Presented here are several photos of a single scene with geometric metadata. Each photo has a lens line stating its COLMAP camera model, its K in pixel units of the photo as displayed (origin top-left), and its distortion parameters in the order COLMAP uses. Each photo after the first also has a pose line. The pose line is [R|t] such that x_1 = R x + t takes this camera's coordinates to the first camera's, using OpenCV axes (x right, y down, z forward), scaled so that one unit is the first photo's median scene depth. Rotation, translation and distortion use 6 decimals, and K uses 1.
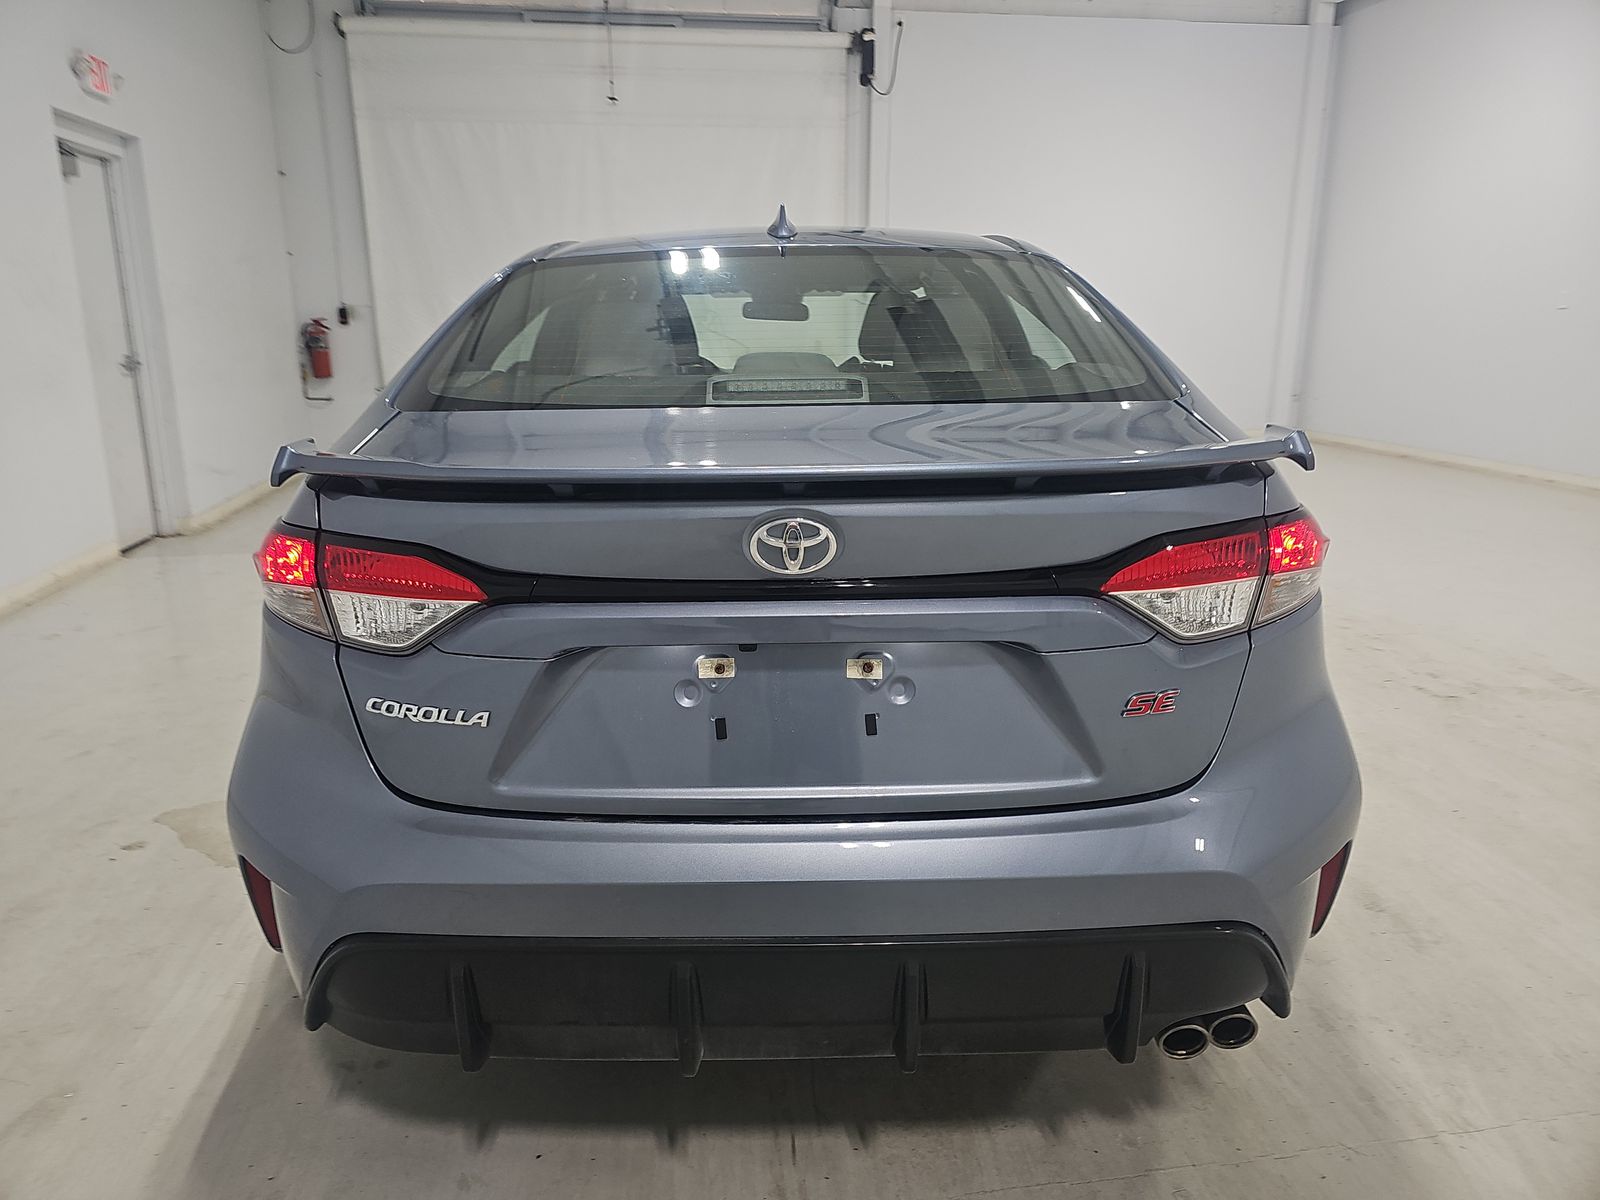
lens RADIAL K [[1077.3, 0, 800.0], [0, 1077.3, 600.0], [0, 0, 1]] dist [0.004635, -0.004705]
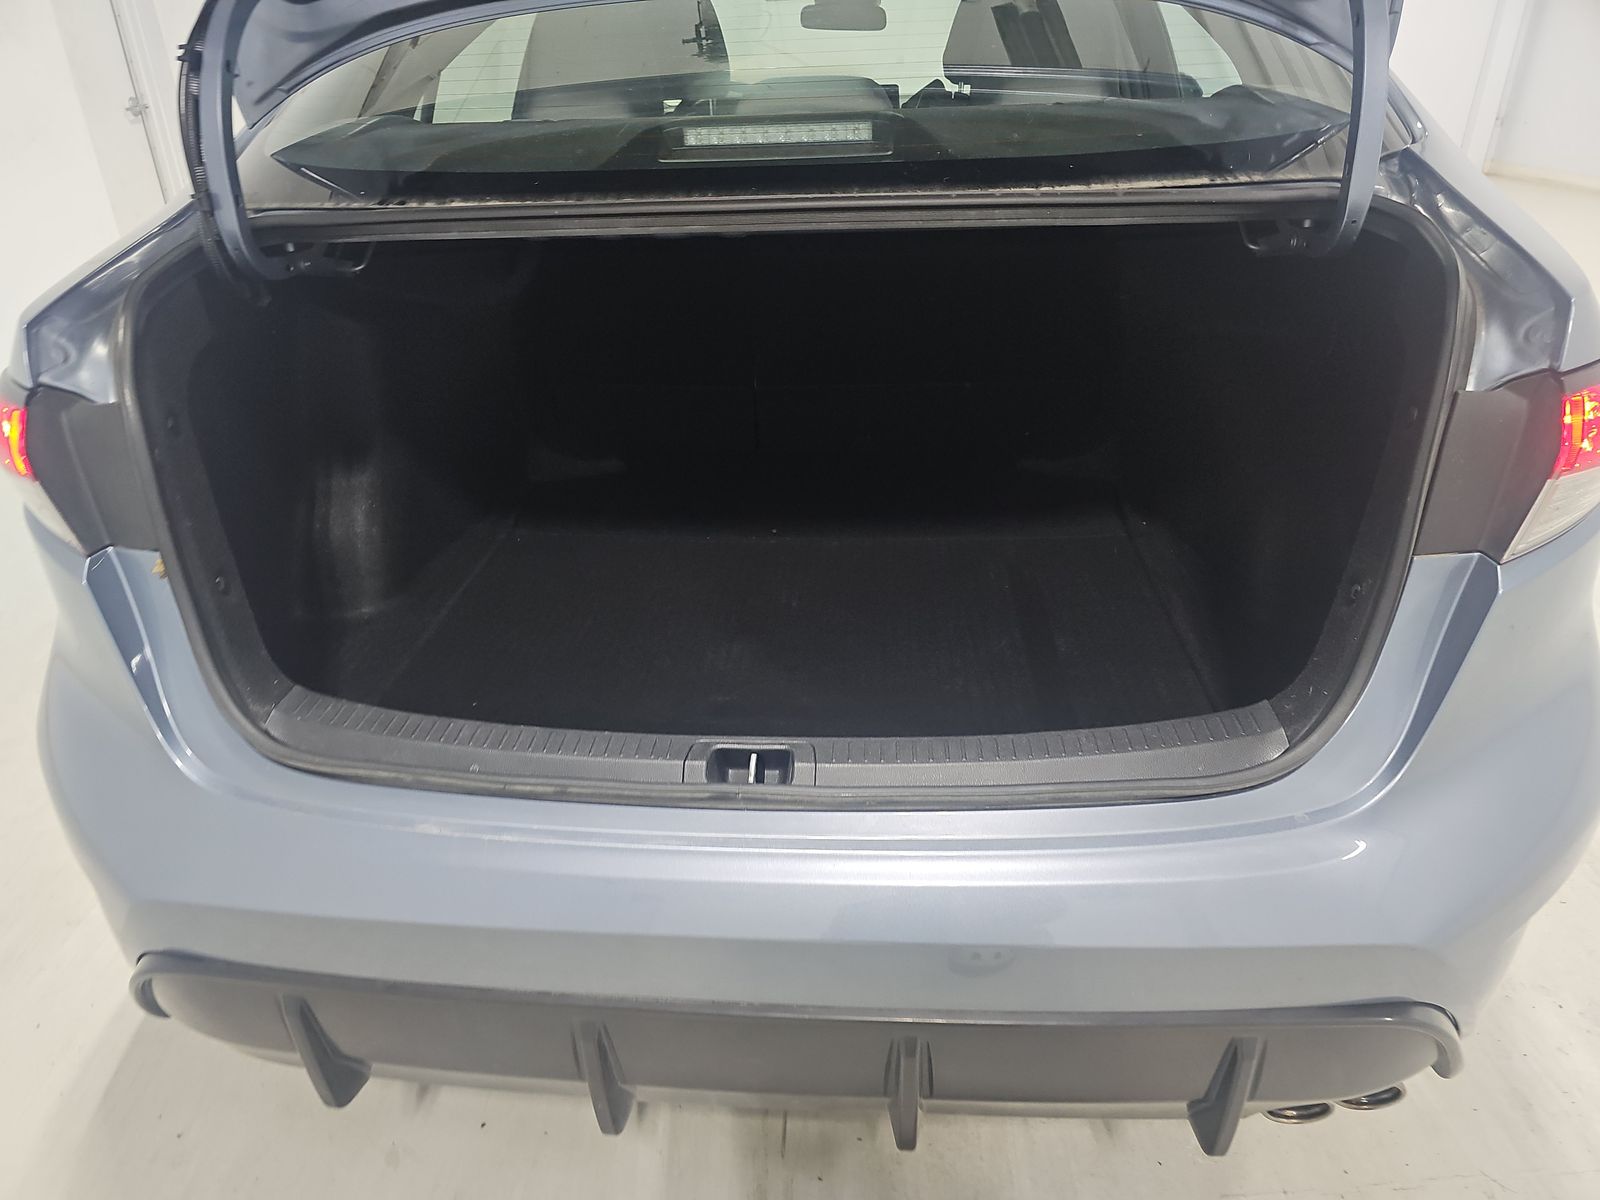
lens RADIAL K [[1011.9, 0, 800.0], [0, 1011.9, 600.0], [0, 0, 1]] dist [-0.002843, -0.002536]
pose [[0.993686, 0.032899, -0.107267, 0.032506], [-0.004911, 0.967882, 0.251356, -0.035757], [0.112091, -0.249242, 0.961932, 0.152034]]
